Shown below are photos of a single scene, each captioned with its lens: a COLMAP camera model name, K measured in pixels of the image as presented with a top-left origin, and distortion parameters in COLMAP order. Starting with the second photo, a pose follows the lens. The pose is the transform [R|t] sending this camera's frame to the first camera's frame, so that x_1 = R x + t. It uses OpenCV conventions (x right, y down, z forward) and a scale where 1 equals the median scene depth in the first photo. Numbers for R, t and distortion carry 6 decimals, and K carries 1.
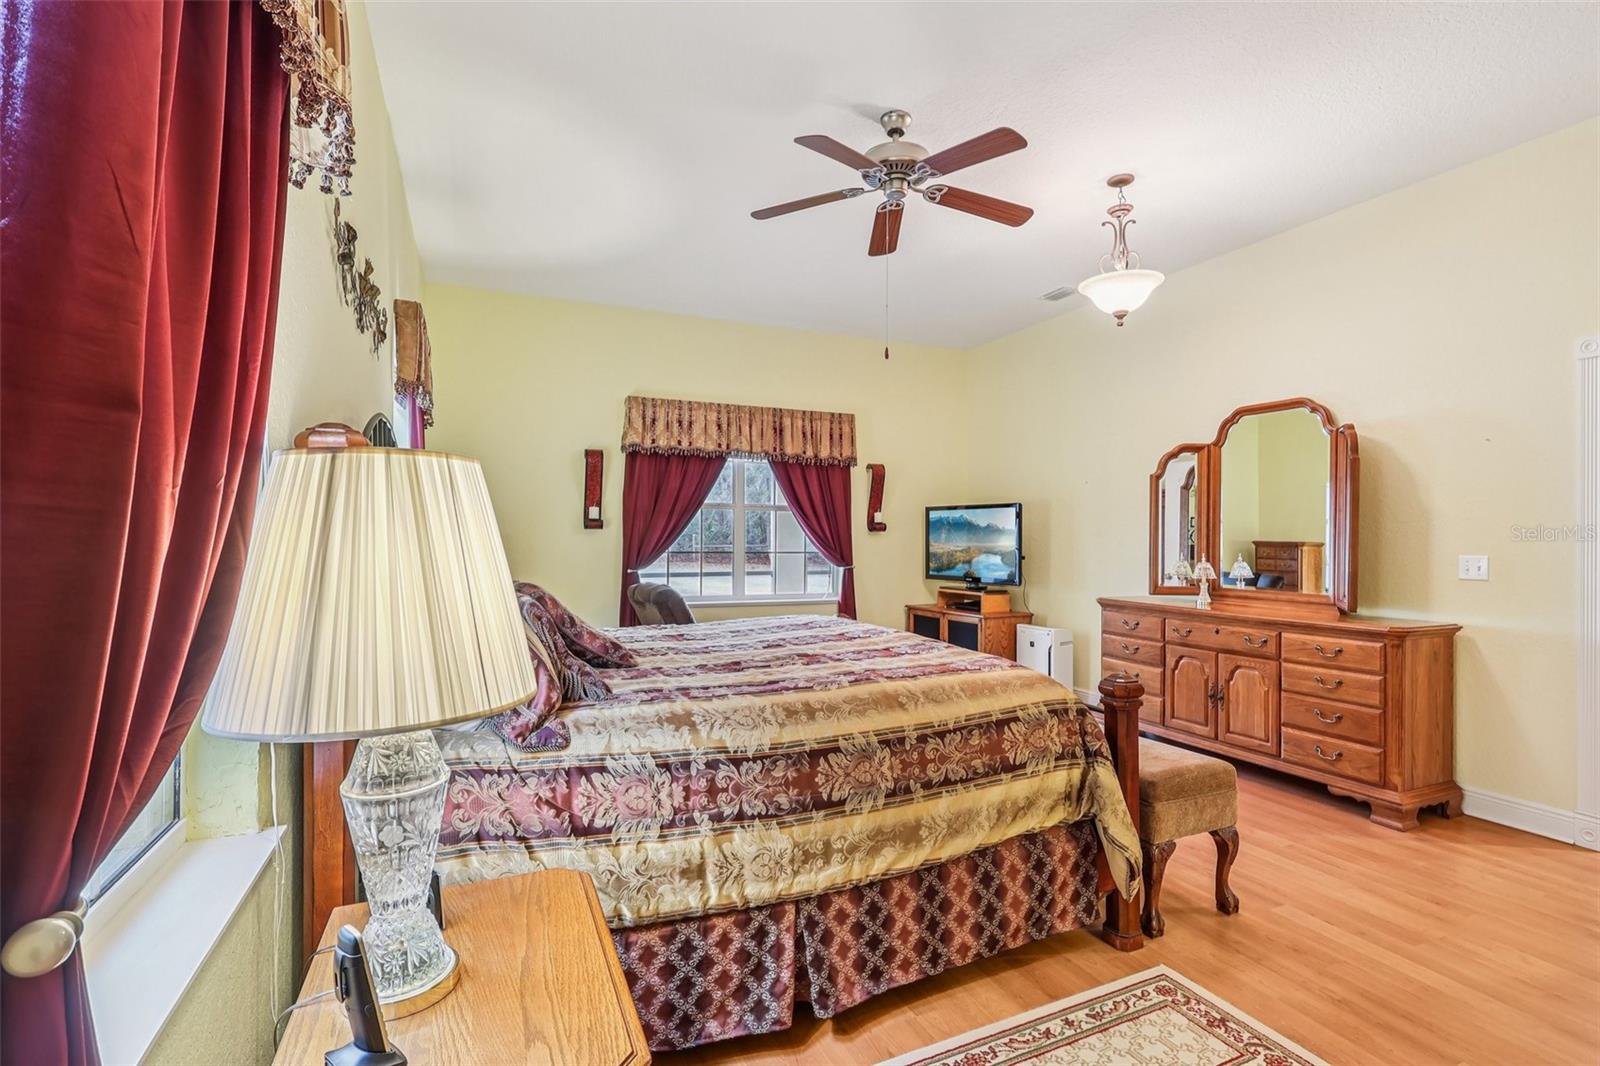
lens RADIAL K [[753.5, 0, 797.9], [0, 753.5, 536.2], [0, 0, 1]] dist [-0.001512, 0.000777]
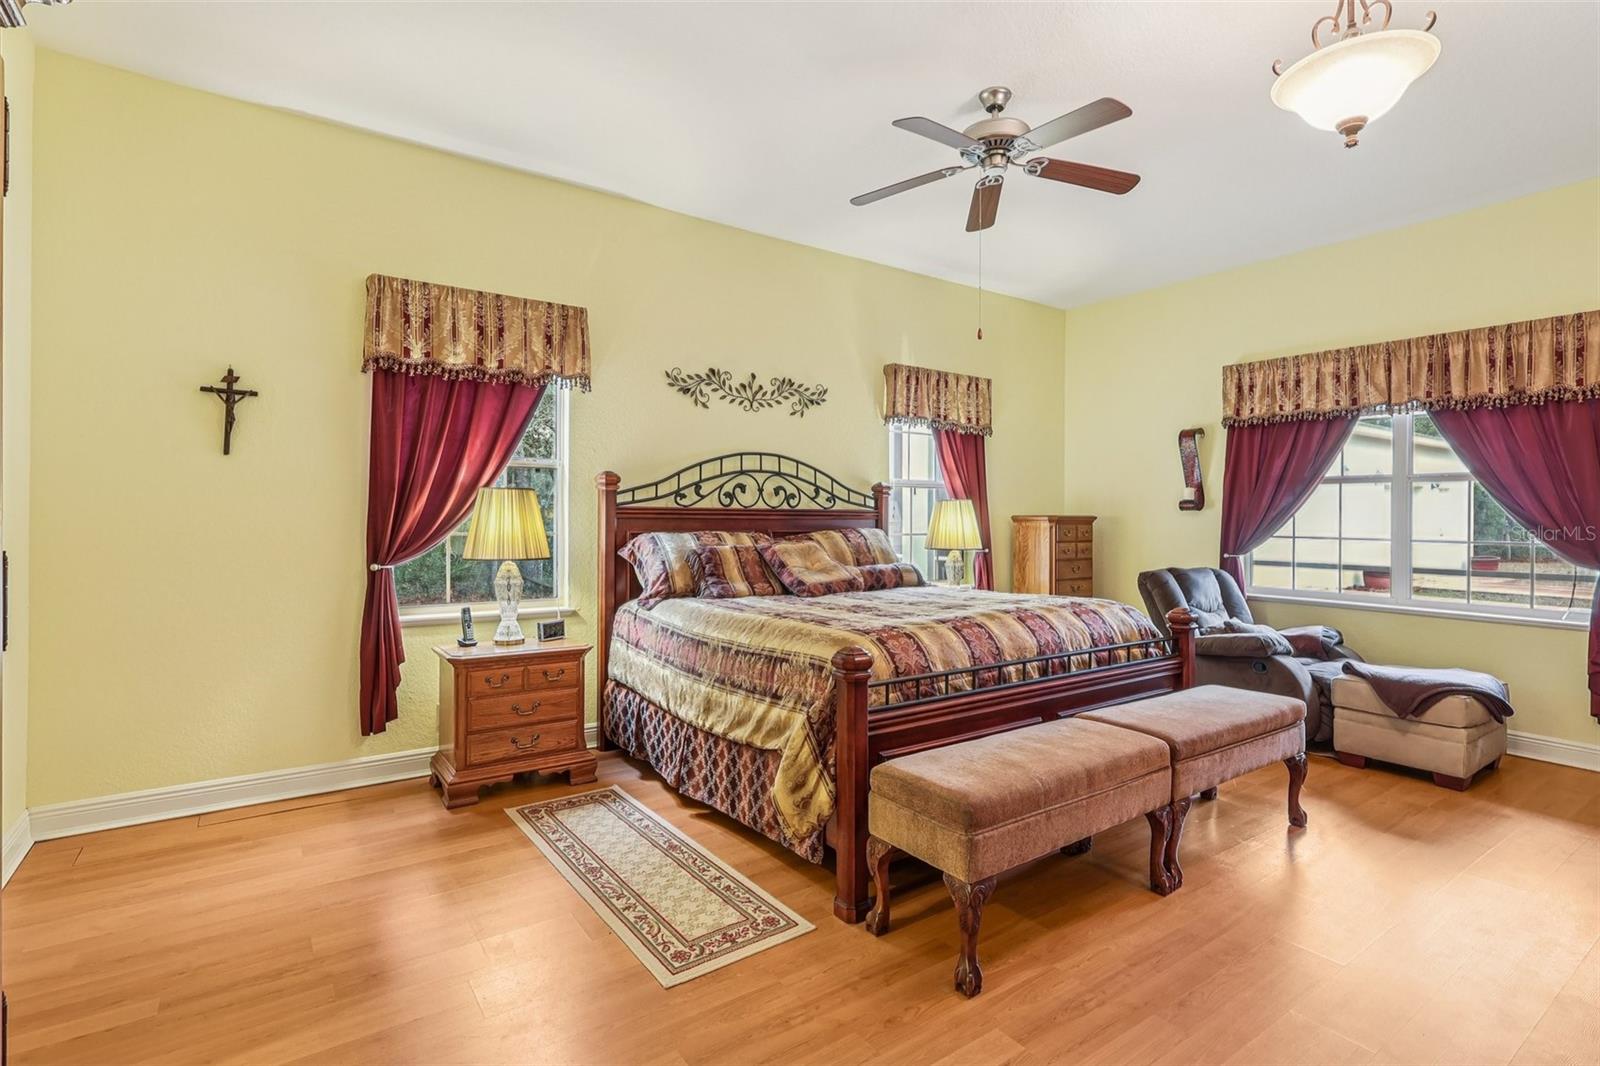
lens RADIAL K [[753.5, 0, 778.8], [0, 753.5, 504.9], [0, 0, 1]] dist [-0.001512, 0.000777]
pose [[0.184807, -0.017020, -0.982627, 0.579578], [-0.005795, 0.999814, -0.018408, 0.004239], [0.982758, 0.009097, 0.184674, 0.292455]]
